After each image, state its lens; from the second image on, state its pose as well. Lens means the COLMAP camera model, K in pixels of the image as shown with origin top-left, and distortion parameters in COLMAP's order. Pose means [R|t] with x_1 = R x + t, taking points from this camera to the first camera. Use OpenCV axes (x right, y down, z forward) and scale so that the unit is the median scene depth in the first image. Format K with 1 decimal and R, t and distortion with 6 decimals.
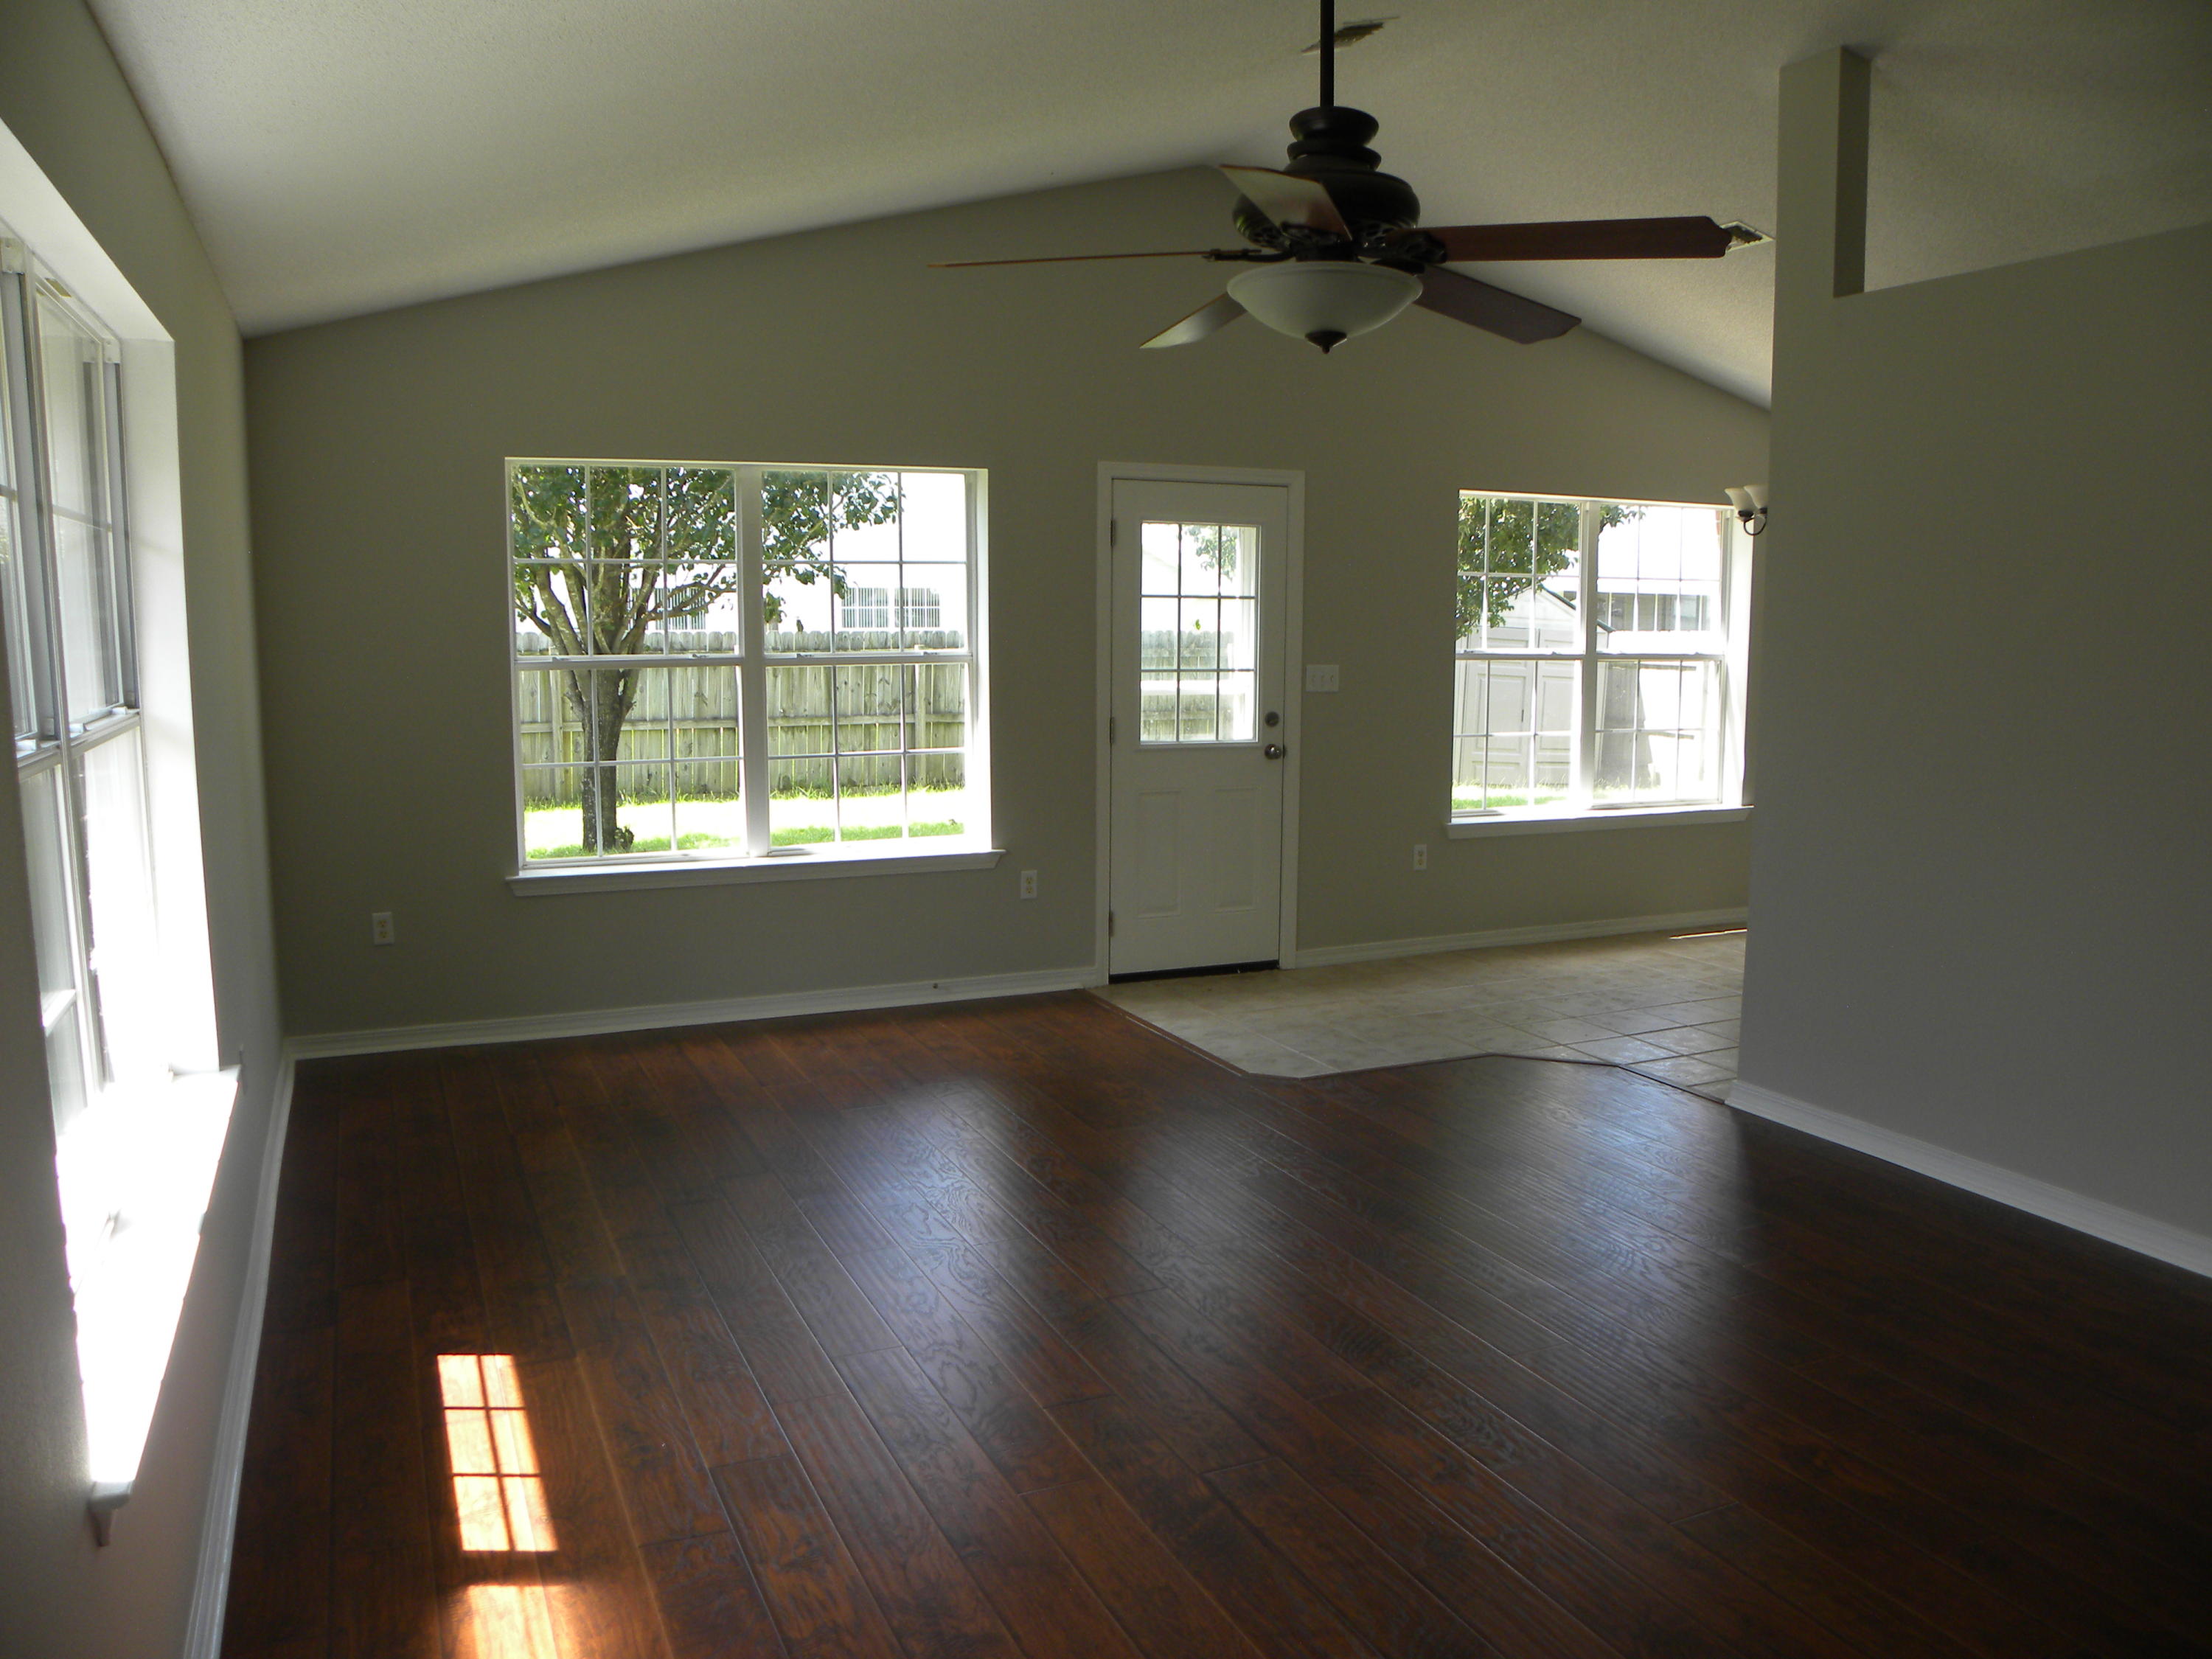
lens RADIAL K [[1680.5, 0, 1110.4], [0, 1680.5, 835.2], [0, 0, 1]] dist [-0.145096, 0.079434]
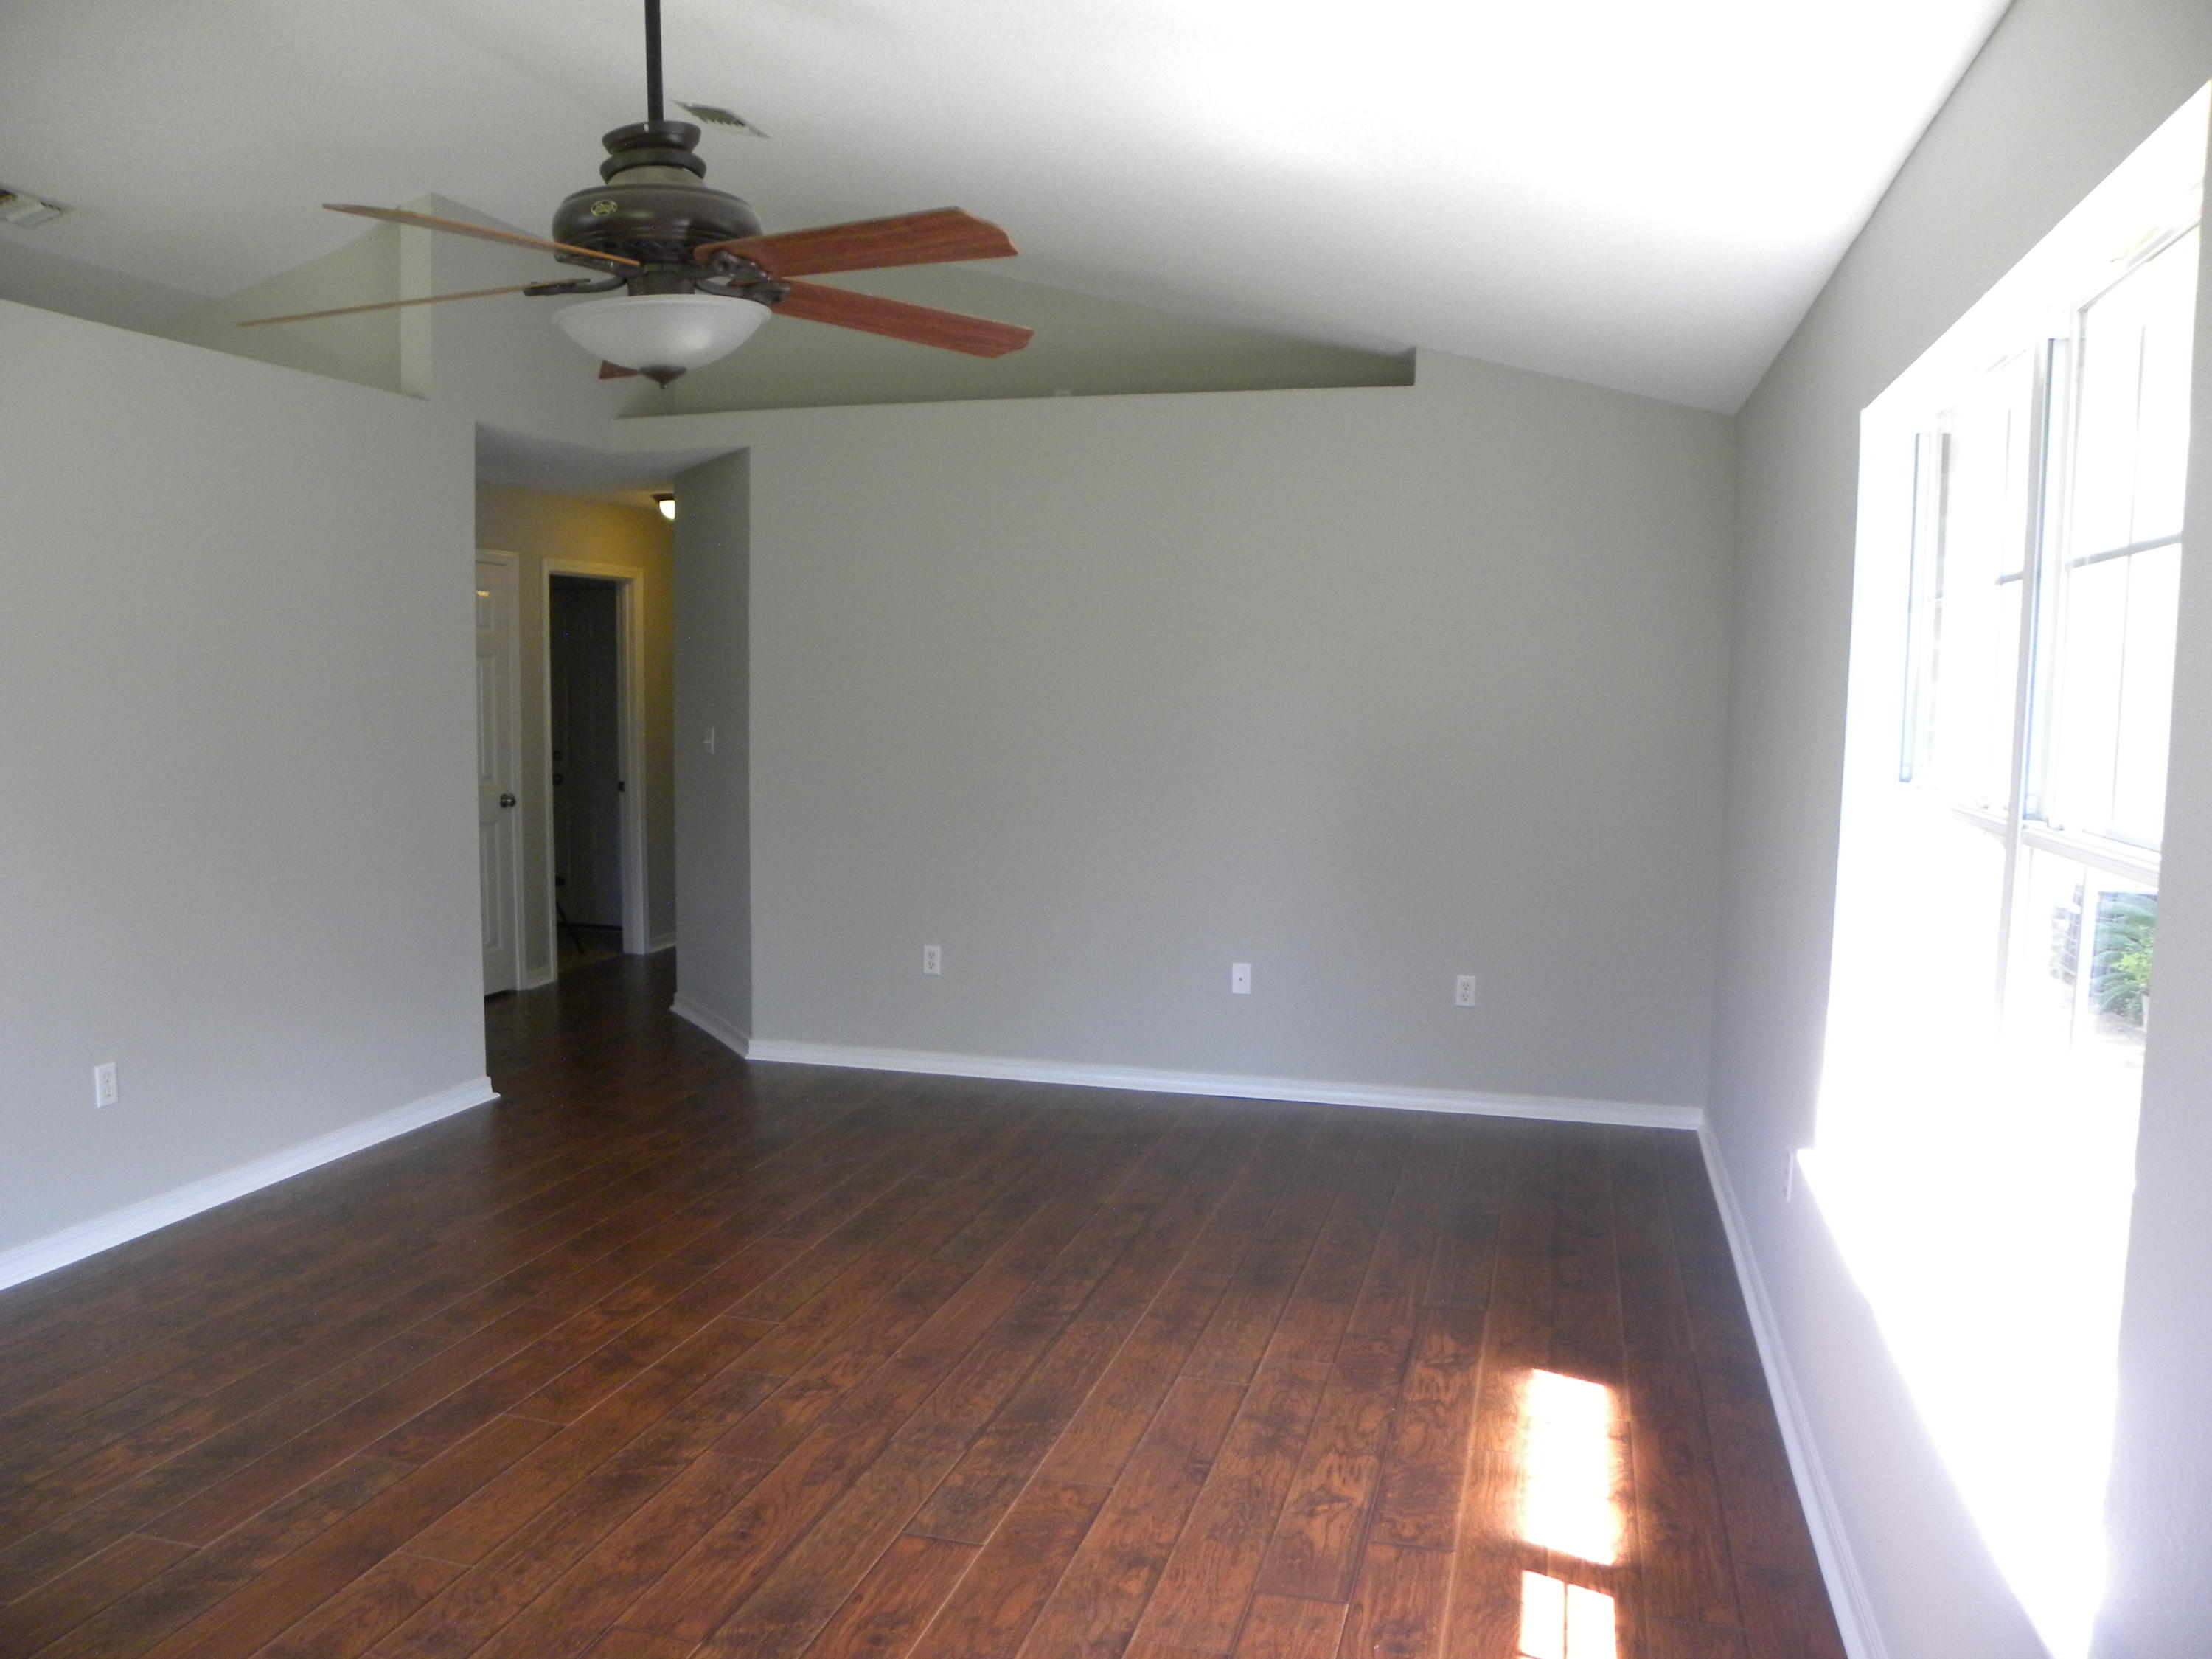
lens RADIAL K [[1680.5, 0, 1100.9], [0, 1680.5, 832.7], [0, 0, 1]] dist [-0.145096, 0.079434]
pose [[-0.768336, -0.075059, 0.635630, -0.777334], [0.071009, 0.976973, 0.201201, -0.264904], [-0.636095, 0.199726, -0.745314, 1.898279]]
